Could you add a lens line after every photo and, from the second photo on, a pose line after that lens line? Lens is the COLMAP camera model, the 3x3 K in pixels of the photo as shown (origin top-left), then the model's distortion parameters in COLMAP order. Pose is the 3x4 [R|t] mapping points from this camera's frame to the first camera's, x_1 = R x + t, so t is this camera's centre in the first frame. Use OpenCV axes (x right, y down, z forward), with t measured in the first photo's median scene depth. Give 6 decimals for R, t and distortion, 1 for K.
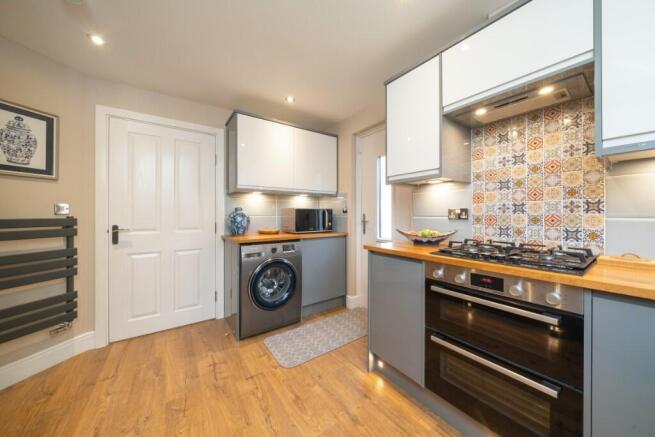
lens RADIAL K [[223.7, 0, 329.0], [0, 223.7, 215.7], [0, 0, 1]] dist [-0.010315, 0.000022]
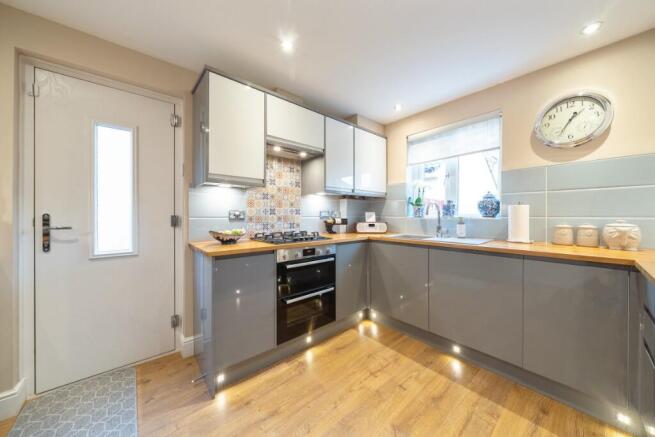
lens RADIAL K [[223.7, 0, 329.0], [0, 223.7, 215.7], [0, 0, 1]] dist [-0.010315, 0.000022]
pose [[-0.091571, 0.003087, 0.995794, -0.876934], [0.006726, 0.999974, -0.002481, 0.003226], [-0.995776, 0.006470, -0.091589, 0.774067]]
